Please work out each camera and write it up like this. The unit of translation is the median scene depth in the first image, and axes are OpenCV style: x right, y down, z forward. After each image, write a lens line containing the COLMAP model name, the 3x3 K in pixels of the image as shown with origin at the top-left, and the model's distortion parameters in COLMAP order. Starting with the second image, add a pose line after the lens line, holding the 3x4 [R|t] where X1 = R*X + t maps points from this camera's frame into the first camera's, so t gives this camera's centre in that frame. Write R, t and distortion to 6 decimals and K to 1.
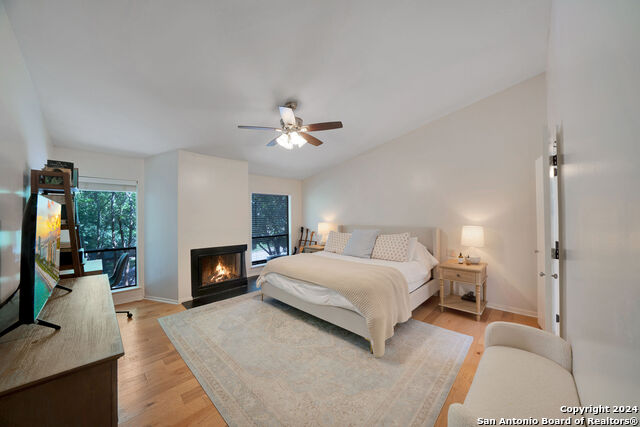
lens RADIAL K [[219.8, 0, 320.8], [0, 219.8, 214.8], [0, 0, 1]] dist [-0.000659, -0.000011]
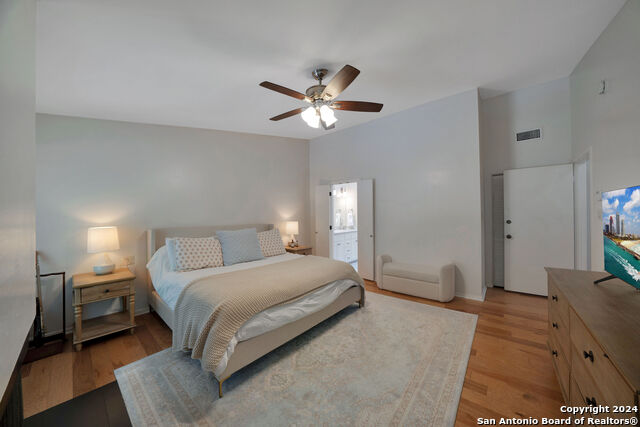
lens RADIAL K [[219.9, 0, 320.5], [0, 219.9, 215.2], [0, 0, 1]] dist [0.000574, 0.000015]
pose [[-0.061396, 0.002603, 0.998110, -0.878347], [-0.005072, 0.999983, -0.002920, 0.027936], [-0.998101, -0.005242, -0.061382, 1.010987]]
